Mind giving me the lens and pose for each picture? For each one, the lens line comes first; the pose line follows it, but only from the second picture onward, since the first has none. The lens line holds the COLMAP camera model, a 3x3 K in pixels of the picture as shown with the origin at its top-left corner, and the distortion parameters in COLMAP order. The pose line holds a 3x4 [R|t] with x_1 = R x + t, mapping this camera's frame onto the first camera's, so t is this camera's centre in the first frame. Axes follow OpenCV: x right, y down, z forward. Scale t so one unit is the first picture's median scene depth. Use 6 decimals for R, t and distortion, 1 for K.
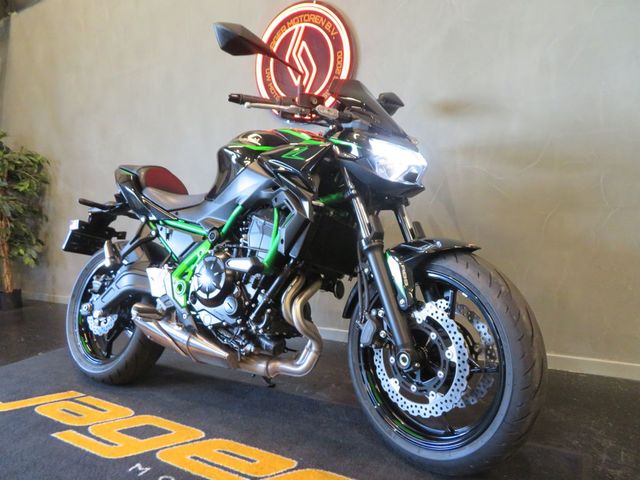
lens RADIAL K [[460.9, 0, 320.0], [0, 460.9, 240.0], [0, 0, 1]] dist [-0.009136, 0.009609]
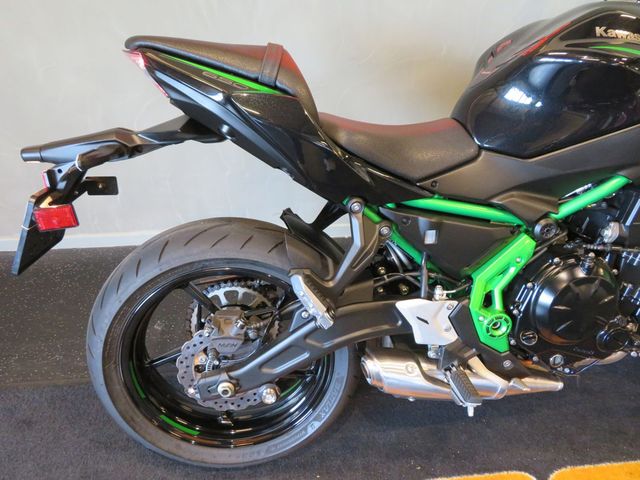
lens RADIAL K [[460.9, 0, 320.0], [0, 460.9, 240.0], [0, 0, 1]] dist [-0.009136, 0.009609]
pose [[0.778941, -0.313965, 0.542841, -0.894631], [-0.011236, 0.858515, 0.512665, -0.333911], [-0.626997, -0.405435, 0.665205, 0.945910]]
